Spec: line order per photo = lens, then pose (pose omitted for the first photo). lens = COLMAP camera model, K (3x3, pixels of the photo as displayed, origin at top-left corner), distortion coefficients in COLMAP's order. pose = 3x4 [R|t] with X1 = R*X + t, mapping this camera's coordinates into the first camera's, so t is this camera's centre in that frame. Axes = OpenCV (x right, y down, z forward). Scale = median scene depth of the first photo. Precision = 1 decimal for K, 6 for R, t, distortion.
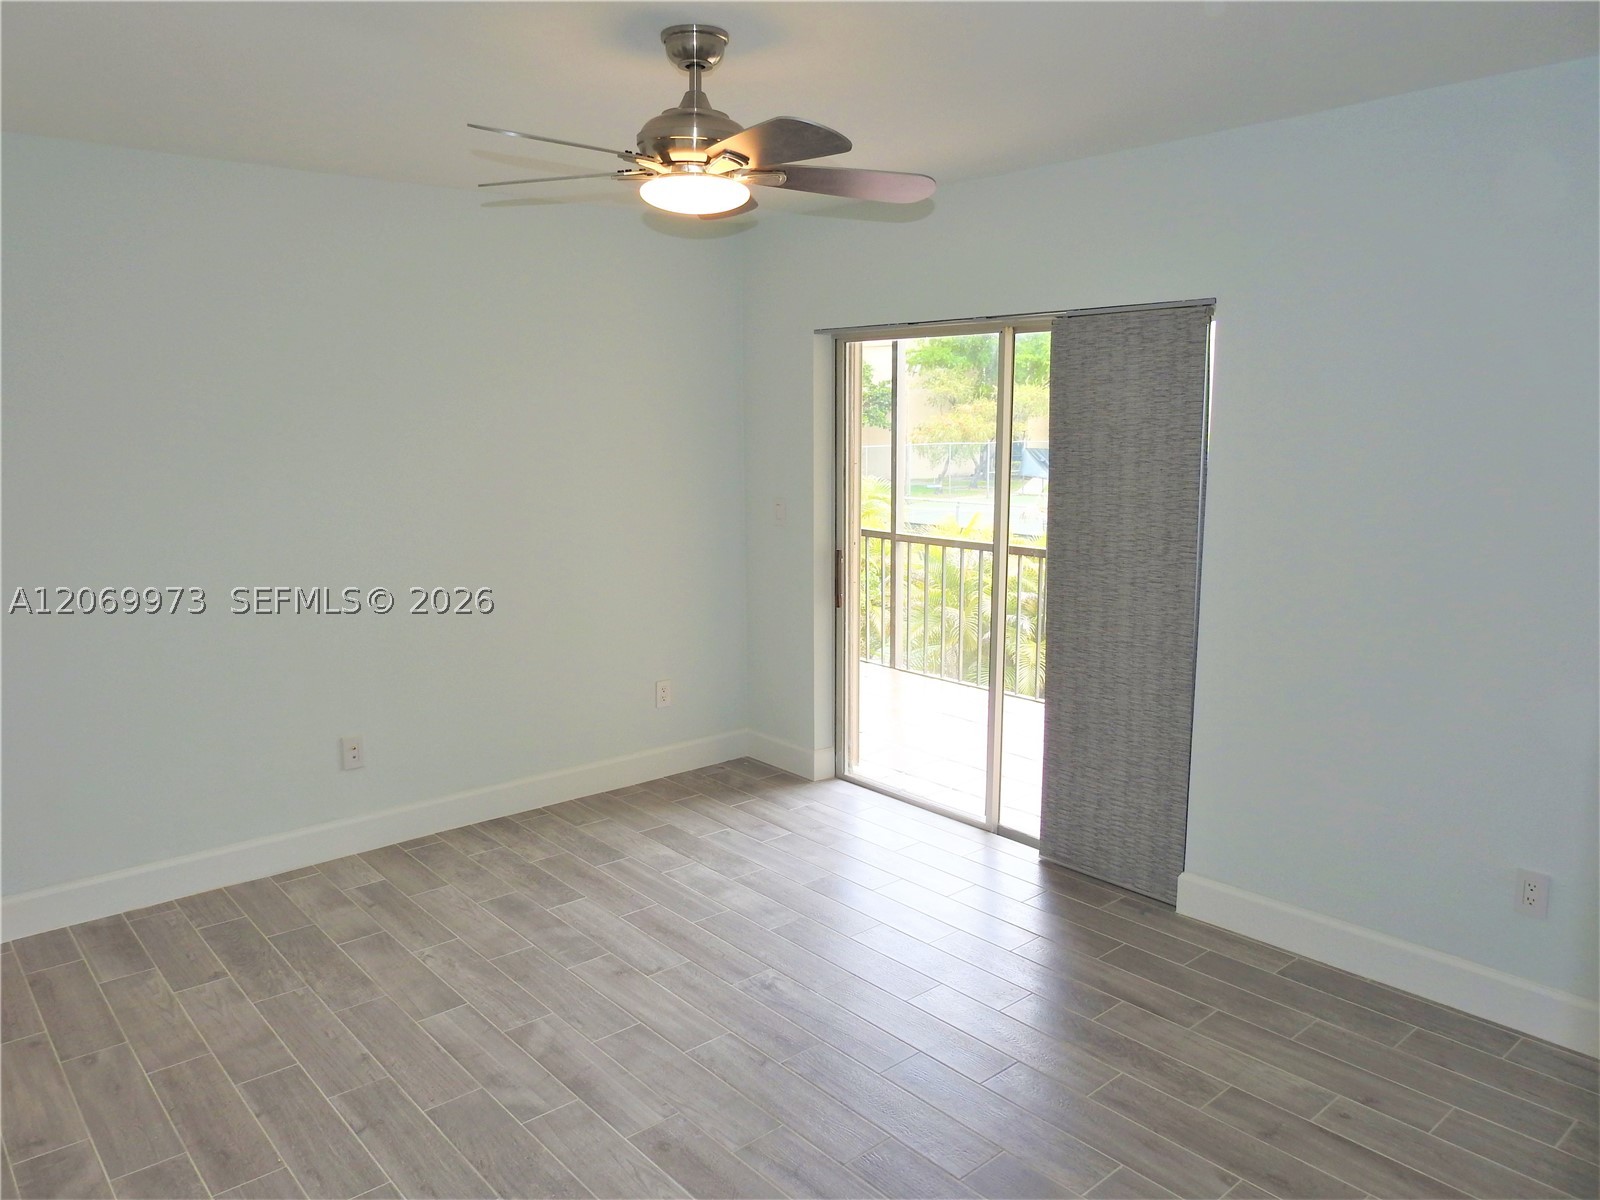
lens RADIAL K [[1151.9, 0, 814.2], [0, 1151.9, 609.8], [0, 0, 1]] dist [0.012425, -0.009799]
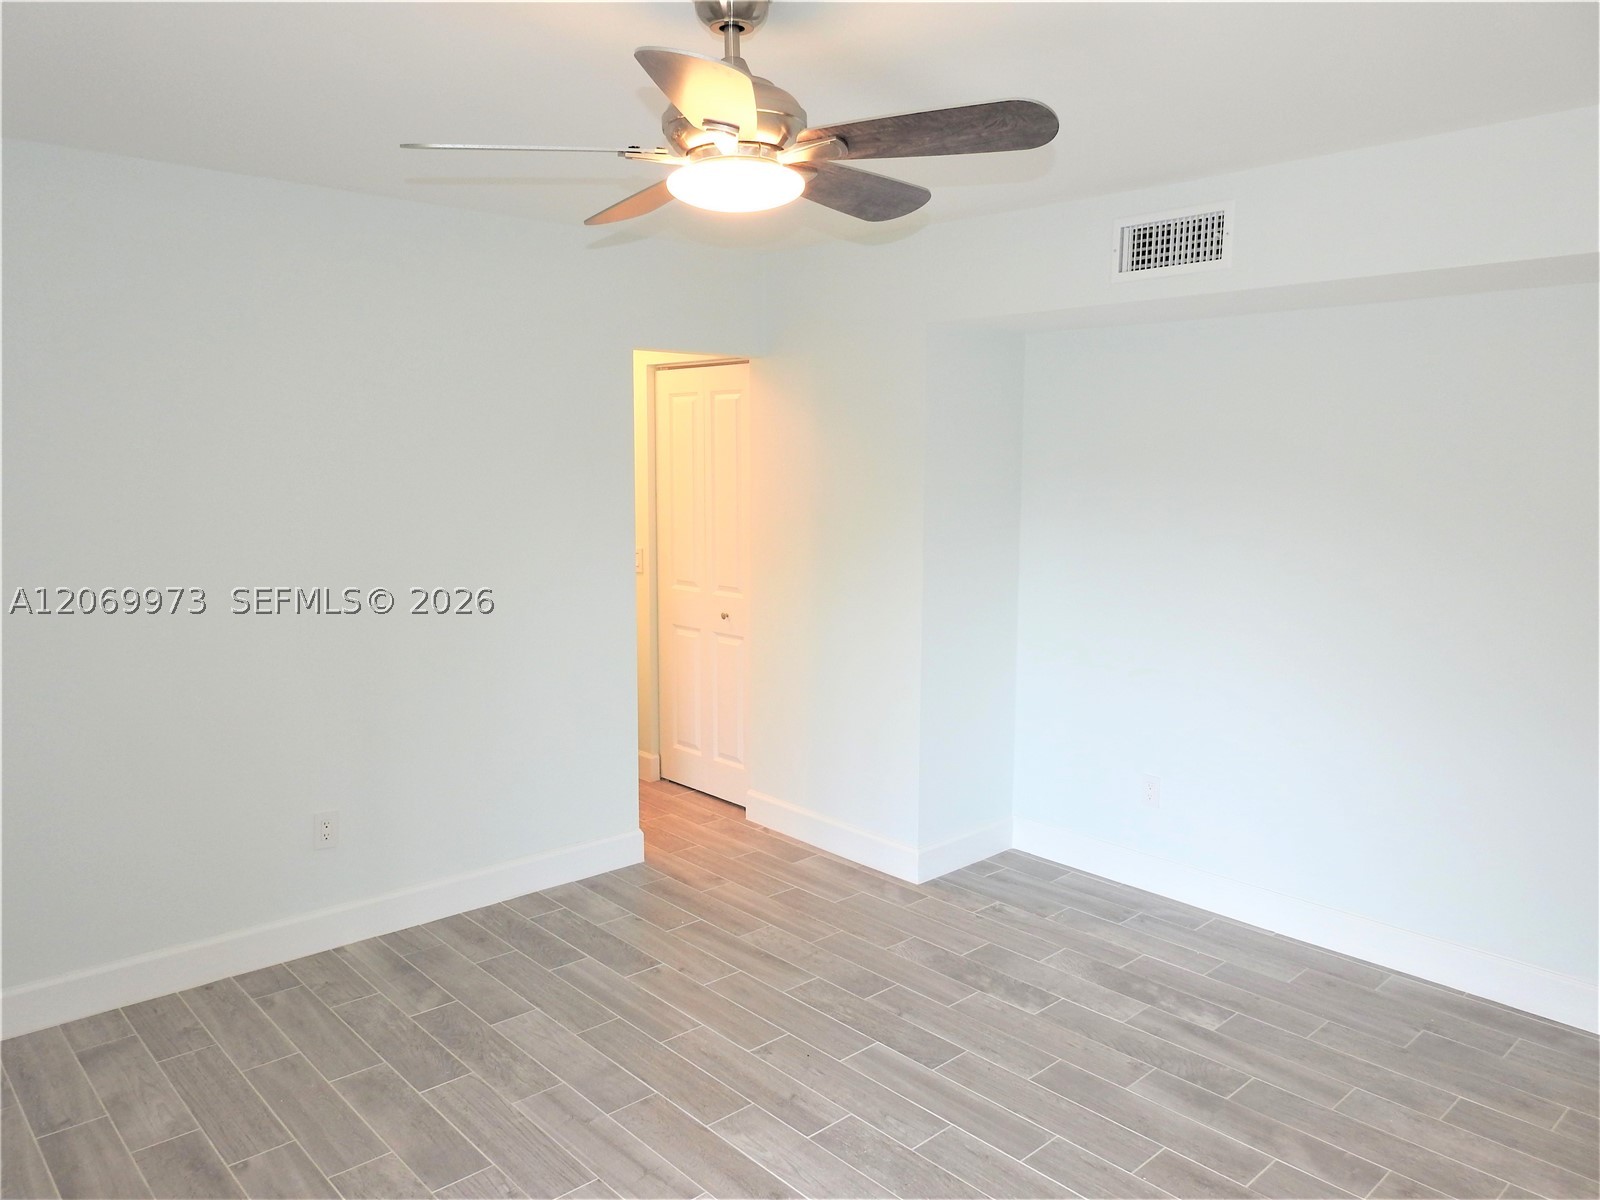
lens RADIAL K [[1151.9, 0, 801.8], [0, 1151.9, 597.4], [0, 0, 1]] dist [0.012425, -0.009799]
pose [[-0.999300, 0.002970, -0.037295, -0.081147], [-0.007969, 0.957072, 0.289741, -0.216801], [0.036555, 0.289835, -0.956378, 1.267454]]
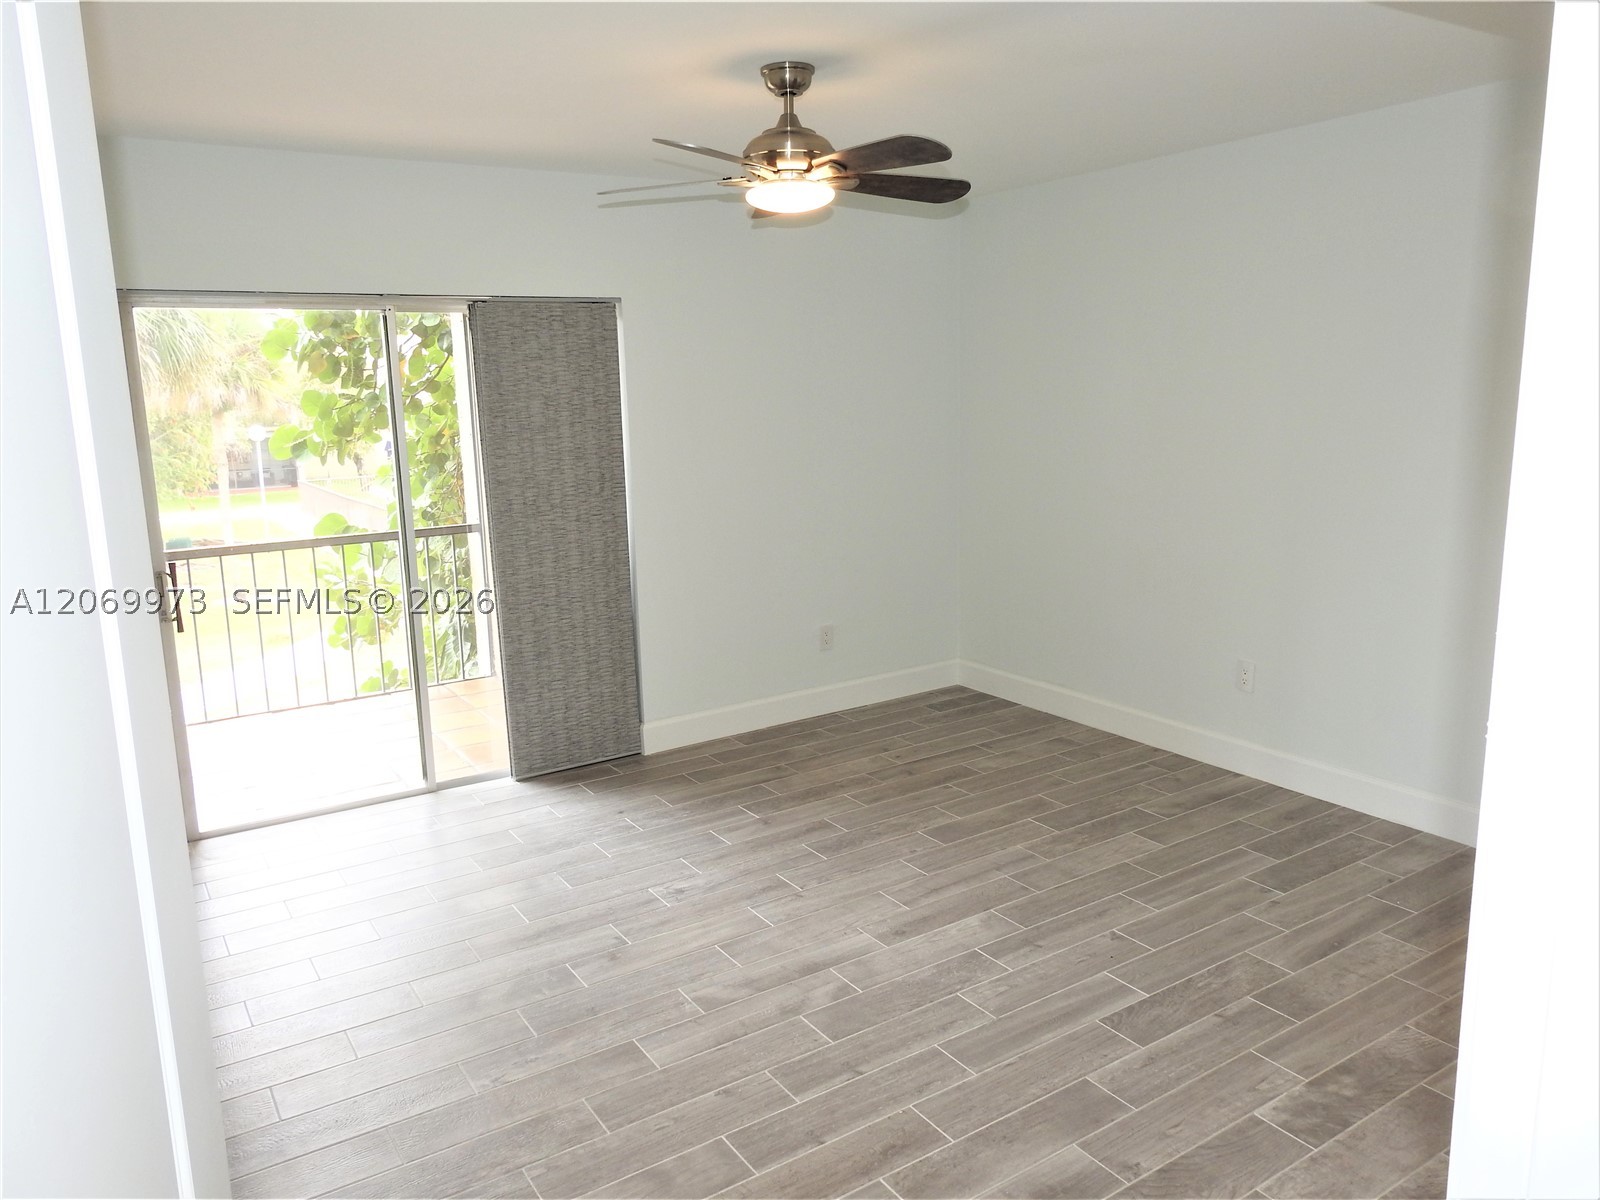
lens RADIAL K [[1151.9, 0, 789.0], [0, 1151.9, 601.0], [0, 0, 1]] dist [0.012425, -0.009799]
pose [[0.143210, -0.187035, 0.971858, -0.955023], [0.195579, 0.967964, 0.157466, -0.092455], [-0.970175, 0.167524, 0.175202, 0.587014]]
